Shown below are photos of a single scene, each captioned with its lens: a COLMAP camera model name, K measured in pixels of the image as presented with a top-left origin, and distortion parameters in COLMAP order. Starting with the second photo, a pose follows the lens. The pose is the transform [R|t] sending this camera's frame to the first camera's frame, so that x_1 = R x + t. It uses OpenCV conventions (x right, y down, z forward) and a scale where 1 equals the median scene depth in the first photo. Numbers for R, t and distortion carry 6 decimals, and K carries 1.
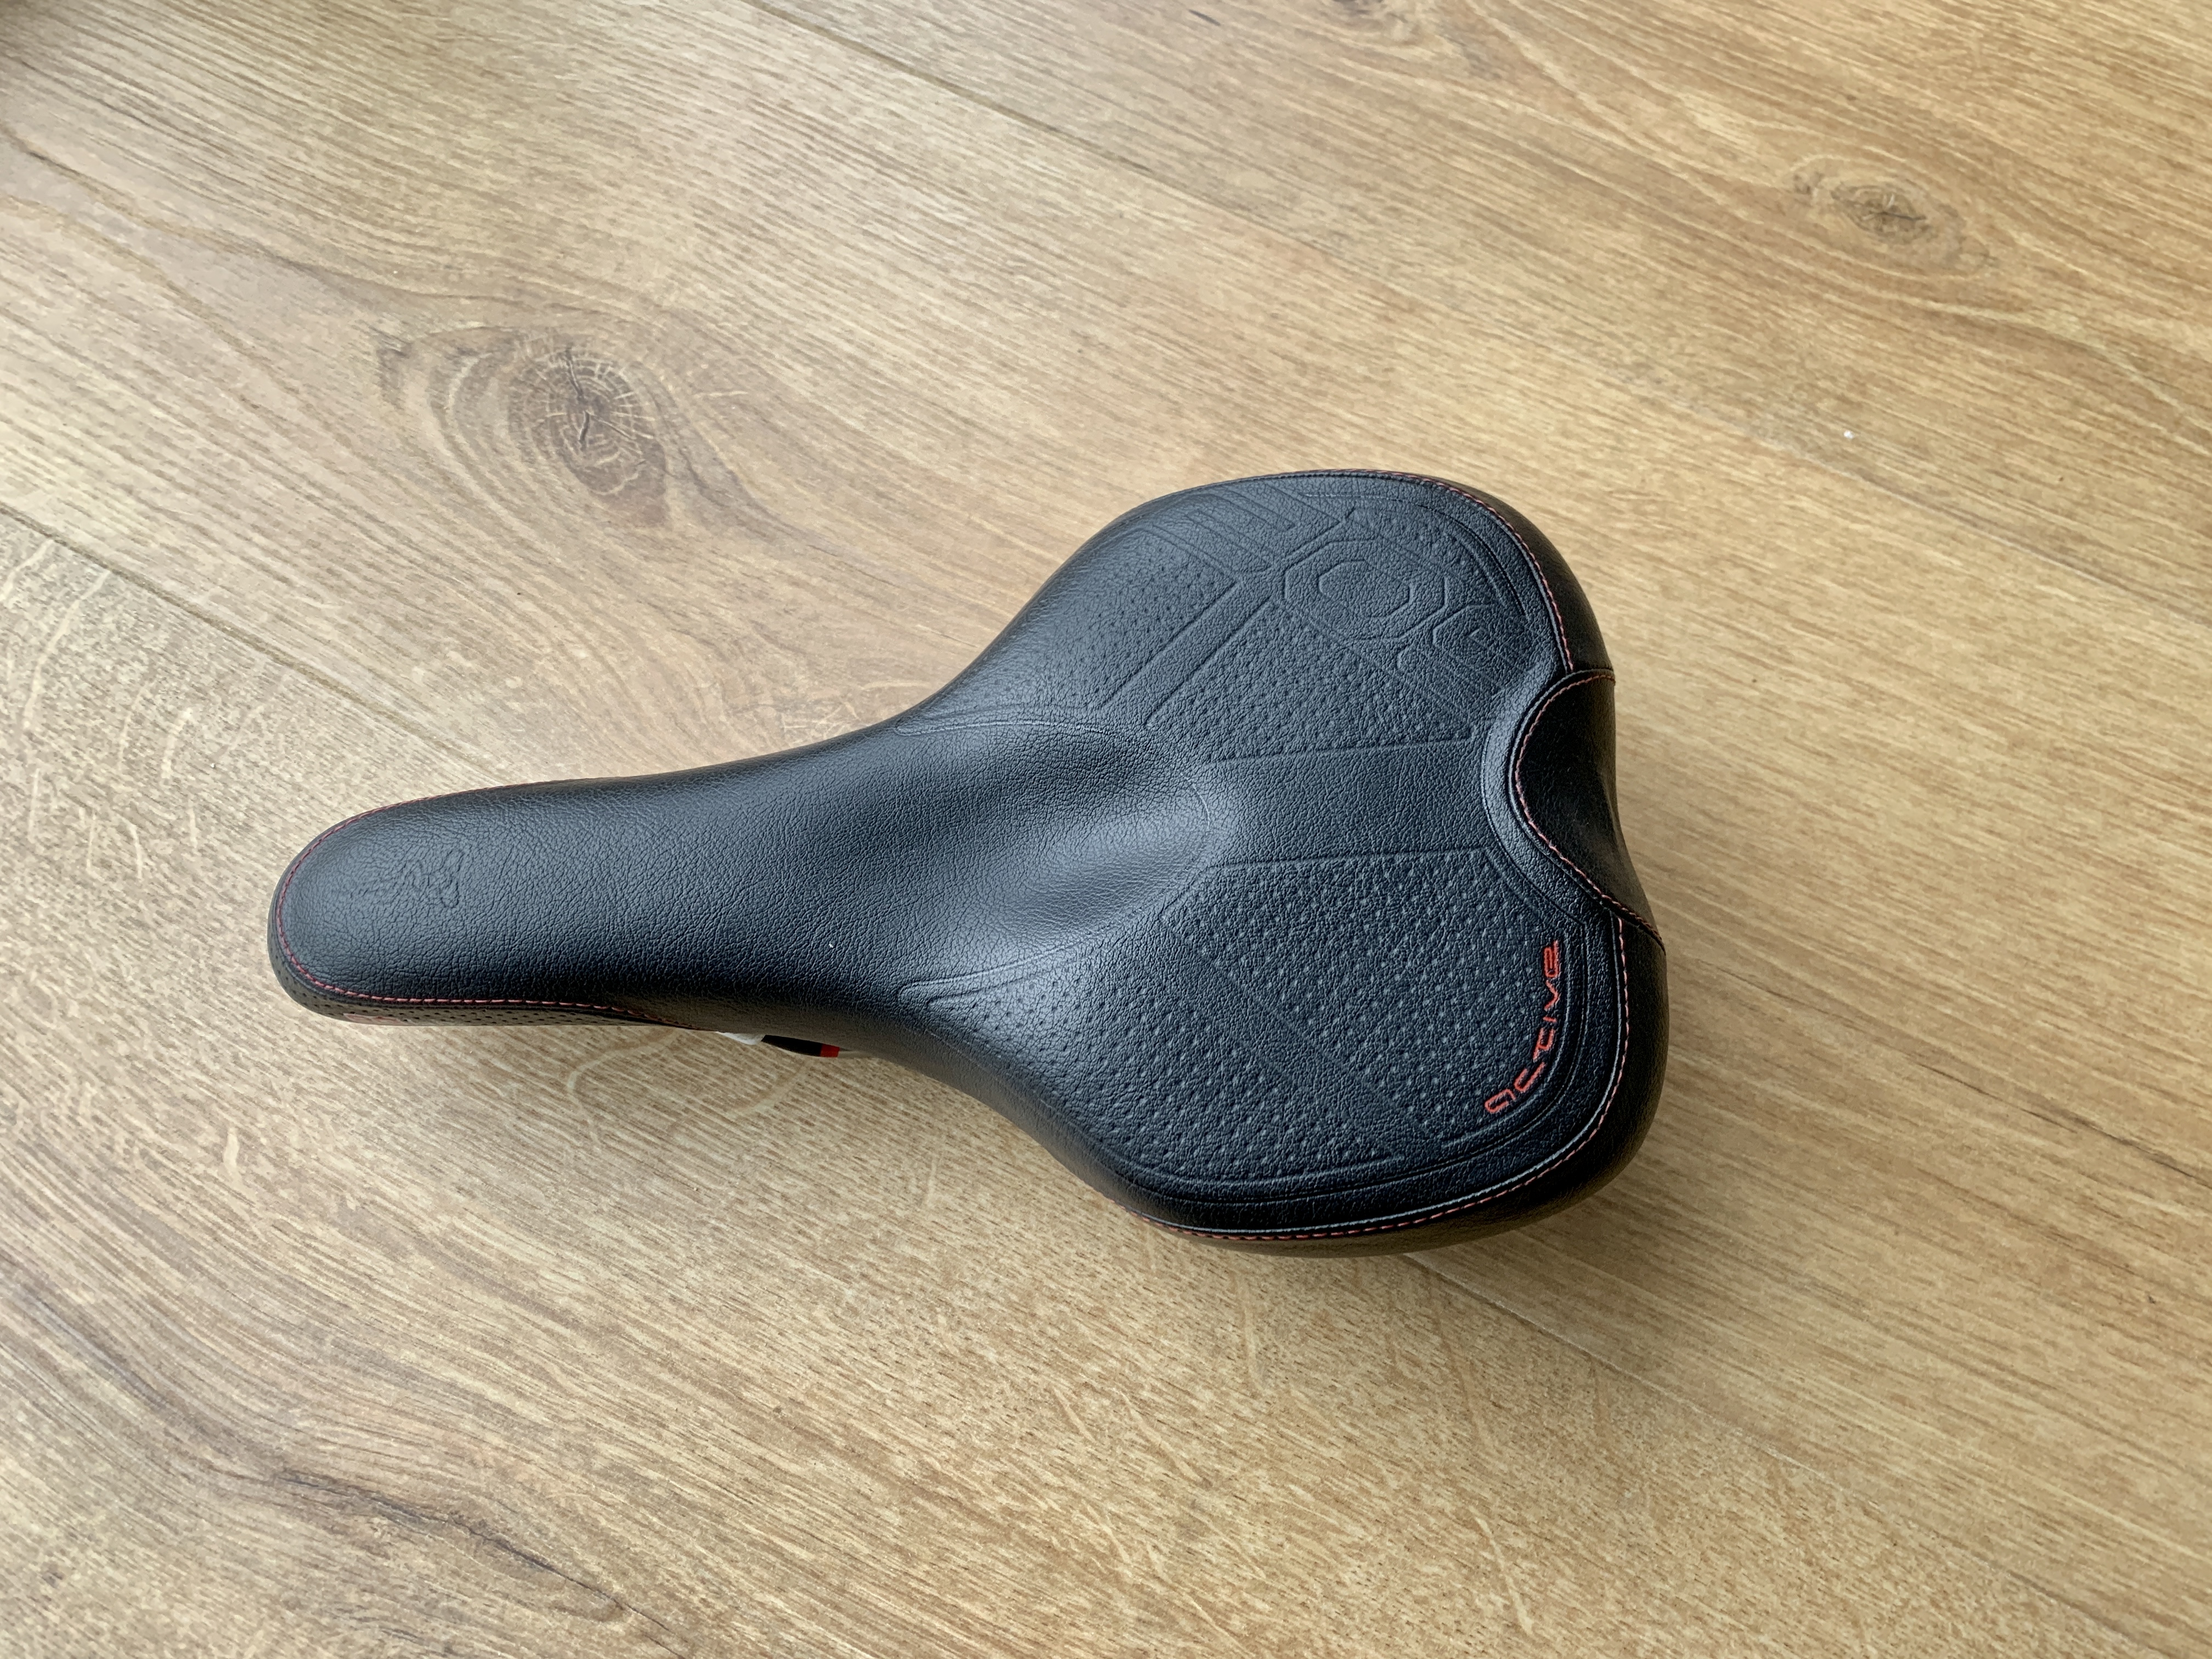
lens RADIAL K [[1670.3, 0, 1106.6], [0, 1670.3, 827.6], [0, 0, 1]] dist [0.012487, 0.006772]
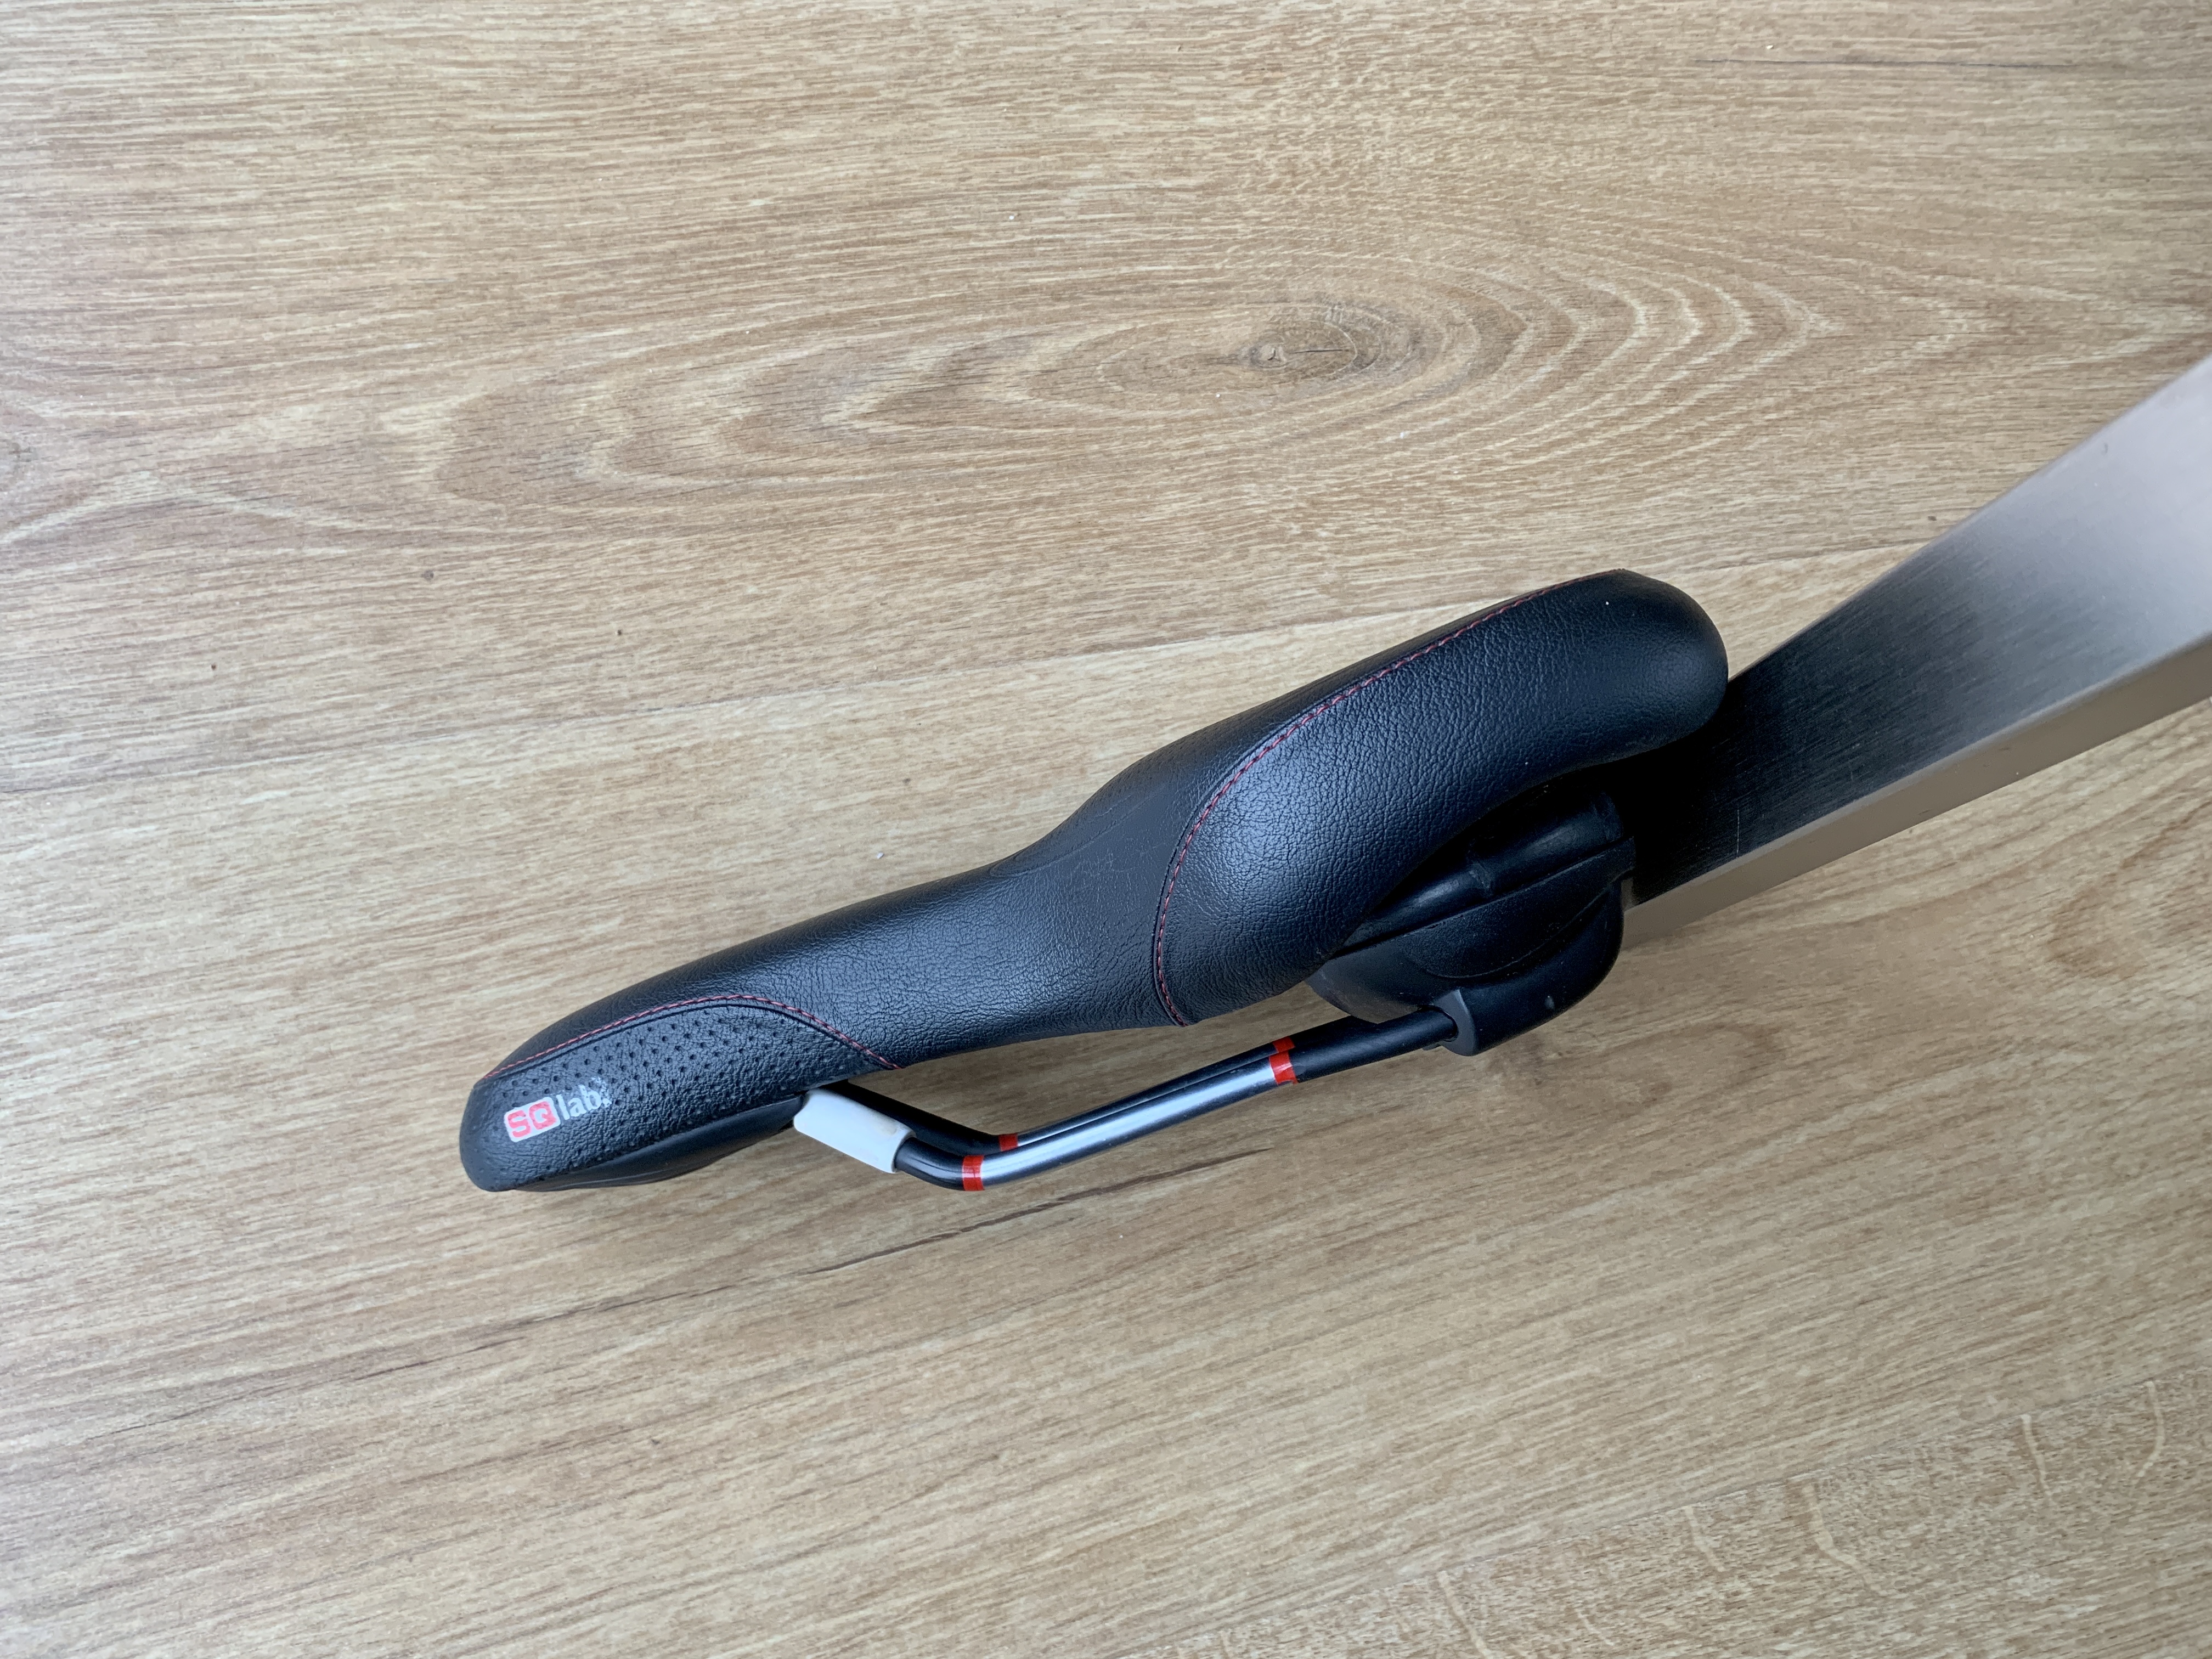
lens RADIAL K [[1670.3, 0, 1108.0], [0, 1670.3, 830.0], [0, 0, 1]] dist [0.012487, 0.006772]
pose [[0.761797, -0.590312, 0.266829, 0.687495], [0.536429, 0.805740, 0.251051, -0.112151], [-0.363193, -0.048115, 0.930471, -0.026922]]
